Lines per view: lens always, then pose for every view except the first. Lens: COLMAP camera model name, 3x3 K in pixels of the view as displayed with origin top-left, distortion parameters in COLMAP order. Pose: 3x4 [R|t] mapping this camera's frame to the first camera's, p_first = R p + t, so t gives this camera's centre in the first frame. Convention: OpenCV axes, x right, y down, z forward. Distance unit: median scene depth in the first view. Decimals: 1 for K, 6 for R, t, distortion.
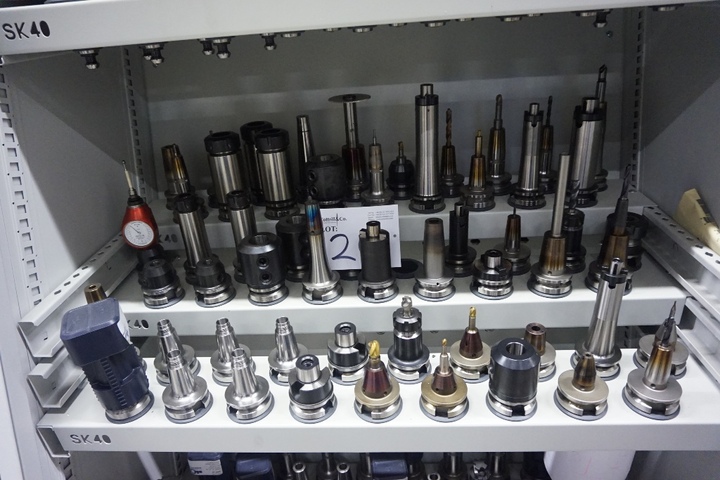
lens RADIAL K [[493.4, 0, 362.0], [0, 493.4, 238.6], [0, 0, 1]] dist [-0.015261, 0.020299]
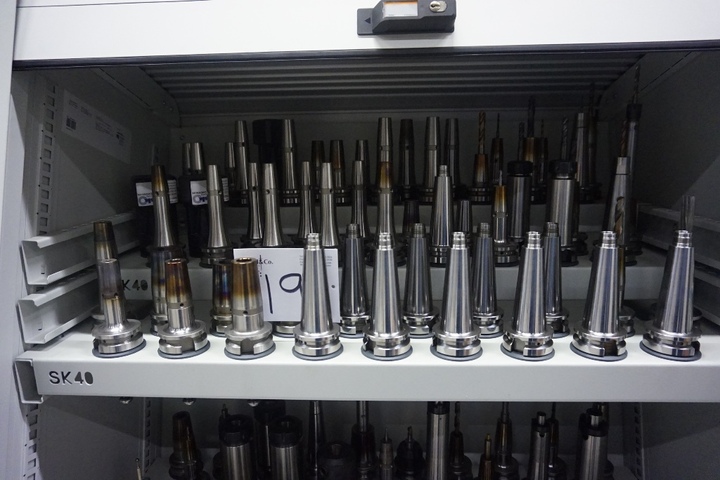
lens RADIAL K [[493.4, 0, 359.6], [0, 493.4, 241.4], [0, 0, 1]] dist [-0.015261, 0.020299]
pose [[0.999072, 0.039727, 0.016631, -0.066280], [-0.034533, 0.969696, -0.241861, -0.361414], [-0.025735, 0.241062, 0.970168, -0.091999]]
